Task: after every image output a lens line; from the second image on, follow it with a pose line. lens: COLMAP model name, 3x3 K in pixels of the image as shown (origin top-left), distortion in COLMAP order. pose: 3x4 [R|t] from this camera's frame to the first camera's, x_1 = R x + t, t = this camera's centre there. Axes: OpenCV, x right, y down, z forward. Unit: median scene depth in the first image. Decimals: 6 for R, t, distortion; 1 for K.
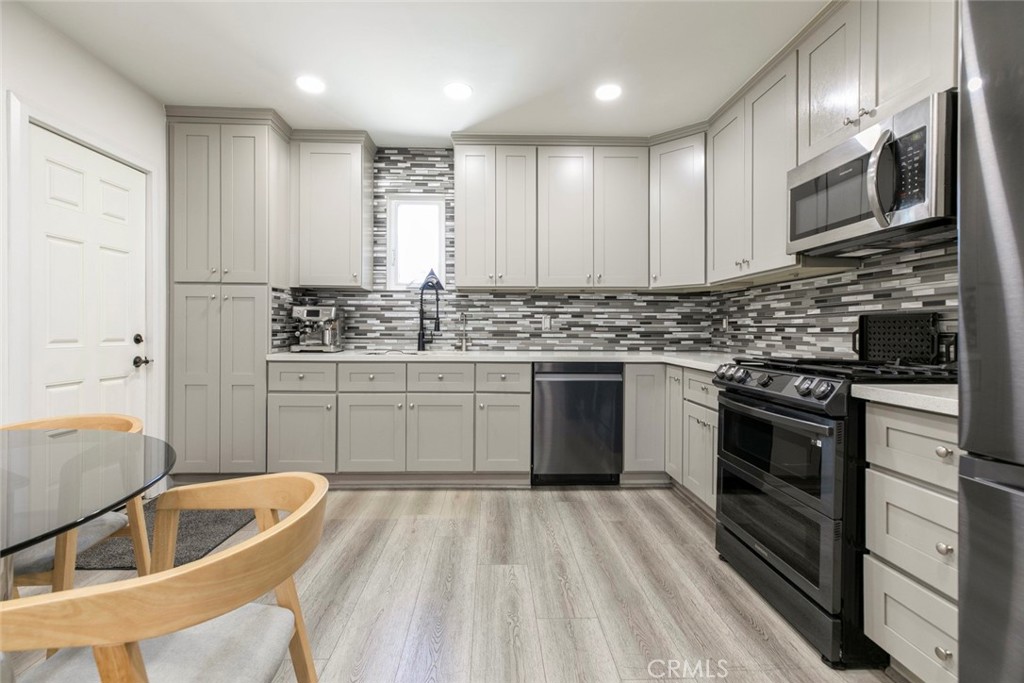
lens RADIAL K [[461.4, 0, 512.0], [0, 461.4, 341.5], [0, 0, 1]] dist [-0.038899, 0.009848]
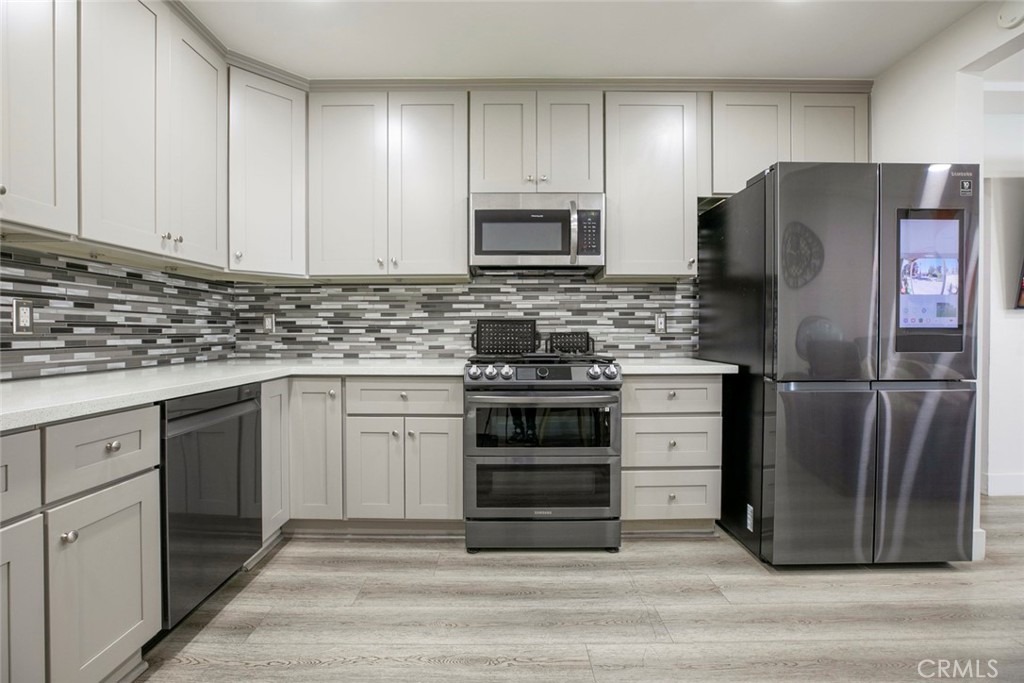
lens RADIAL K [[461.4, 0, 512.0], [0, 461.4, 341.5], [0, 0, 1]] dist [-0.038899, 0.009848]
pose [[0.040195, -0.024683, 0.998887, -0.386488], [0.026082, 0.999380, 0.023646, -0.016476], [-0.998851, 0.025103, 0.040814, 0.587361]]
